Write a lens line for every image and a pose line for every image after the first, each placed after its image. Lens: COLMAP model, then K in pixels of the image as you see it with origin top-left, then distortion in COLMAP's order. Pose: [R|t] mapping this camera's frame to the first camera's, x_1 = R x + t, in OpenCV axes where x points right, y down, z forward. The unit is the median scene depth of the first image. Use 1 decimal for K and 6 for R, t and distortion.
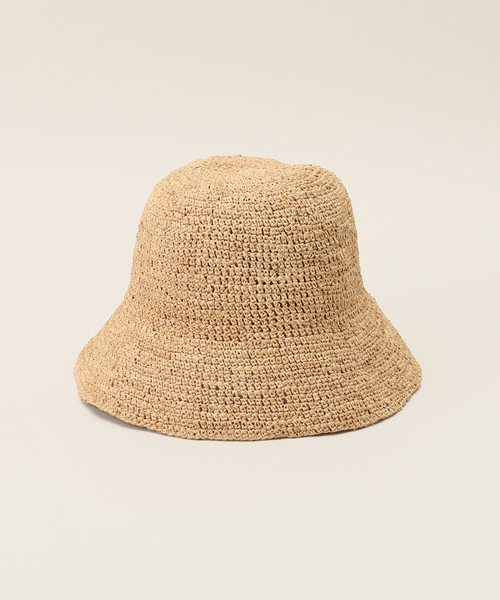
lens RADIAL K [[1912.5, 0, 247.9], [0, 1912.5, 297.6], [0, 0, 1]] dist [0.777315, 0.000000]
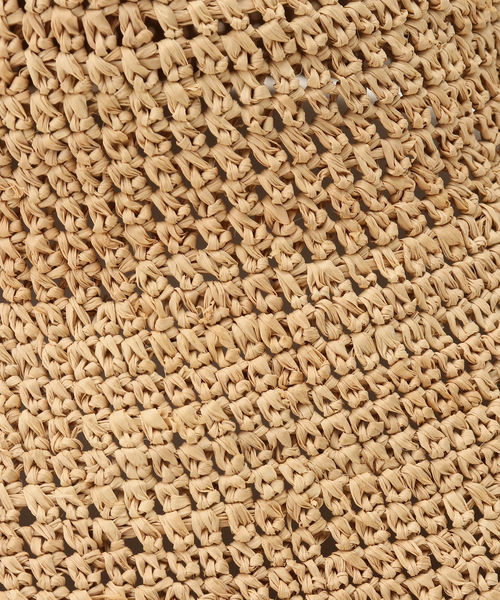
lens RADIAL K [[2363.1, 0, 249.0], [0, 2363.1, 301.6], [0, 0, 1]] dist [0.287814, 0.000000]
pose [[0.996021, -0.085051, -0.026602, 0.019658], [0.088922, 0.968138, 0.234099, -0.040433], [0.005844, -0.235533, 0.971849, 0.729540]]
